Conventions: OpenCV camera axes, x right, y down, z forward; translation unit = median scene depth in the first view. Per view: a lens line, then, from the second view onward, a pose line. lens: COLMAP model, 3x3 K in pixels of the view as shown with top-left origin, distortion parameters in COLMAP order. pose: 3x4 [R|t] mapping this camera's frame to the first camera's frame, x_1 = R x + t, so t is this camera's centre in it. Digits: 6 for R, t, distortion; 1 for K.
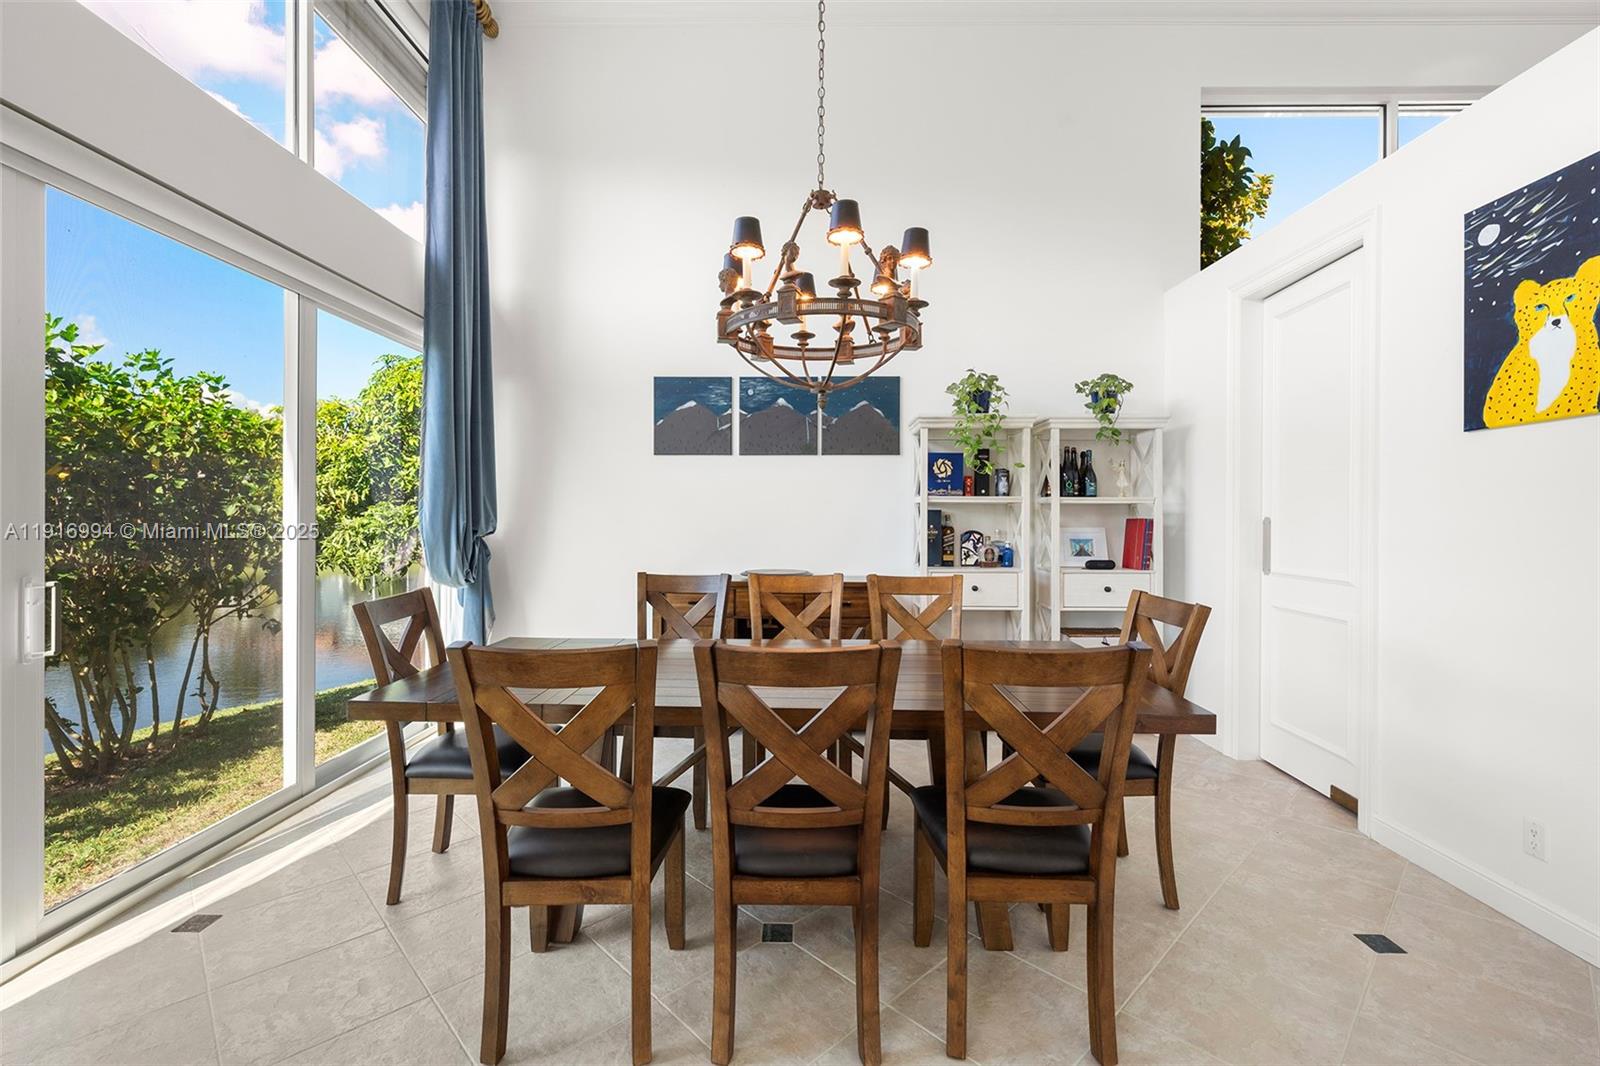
lens RADIAL K [[694.4, 0, 791.7], [0, 694.4, 525.0], [0, 0, 1]] dist [-0.000156, 0.000159]
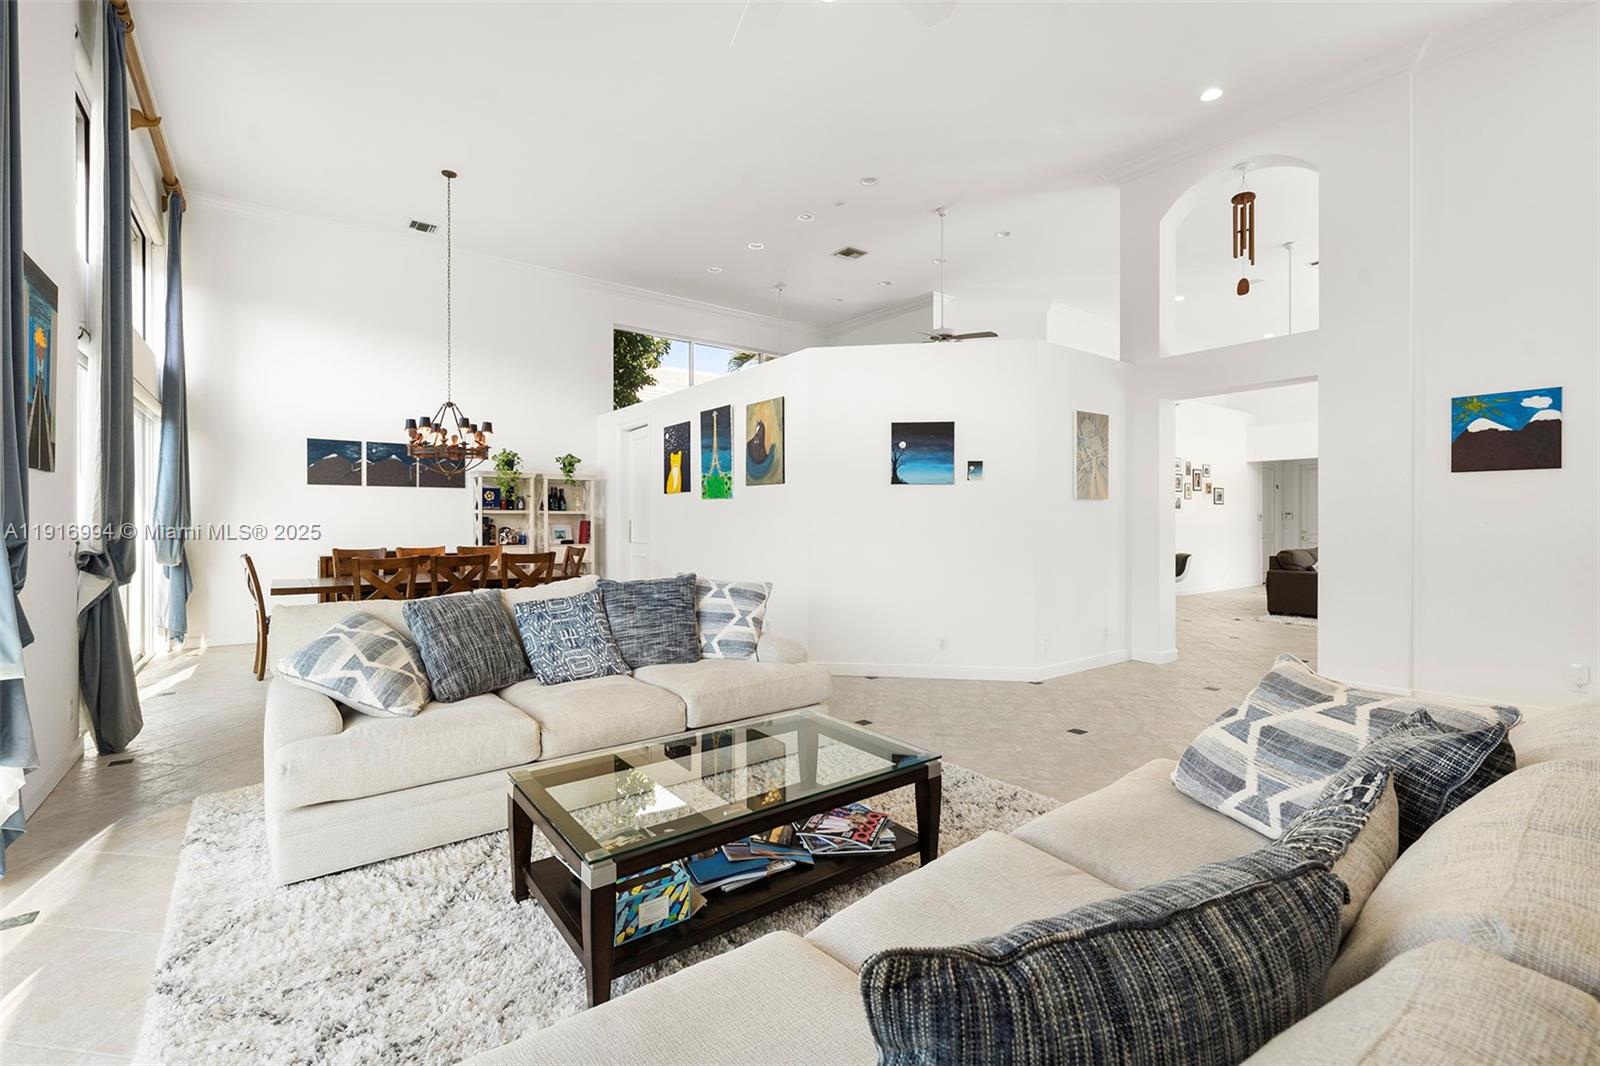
lens RADIAL K [[694.4, 0, 800.0], [0, 694.4, 521.5], [0, 0, 1]] dist [-0.000156, 0.000159]
pose [[0.784722, -0.005533, 0.619824, -0.322045], [0.009557, 0.999949, -0.003173, 0.006630], [-0.619775, 0.008414, 0.784735, -1.126127]]
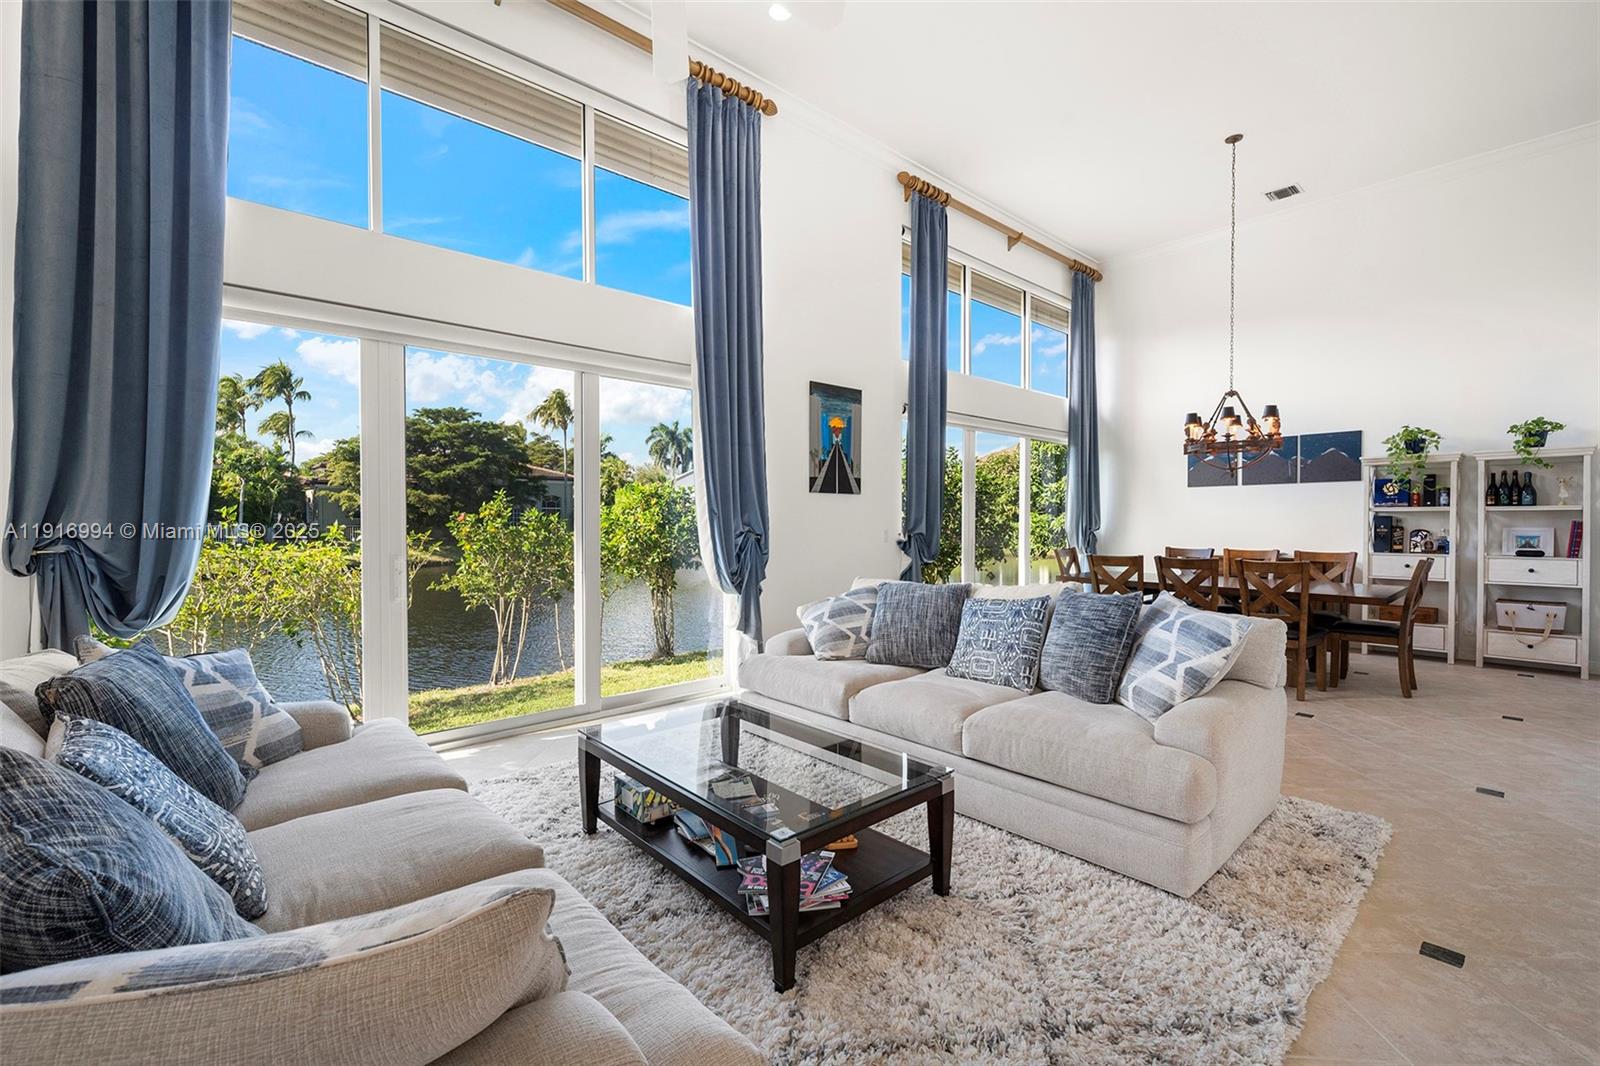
lens RADIAL K [[684.5, 0, 791.4], [0, 684.5, 530.1], [0, 0, 1]] dist [0.000082, -0.000049]
pose [[0.675211, 0.004081, -0.737614, 0.445496], [-0.002131, 0.999991, 0.003582, 0.007528], [0.737622, -0.000846, 0.675213, -1.028125]]
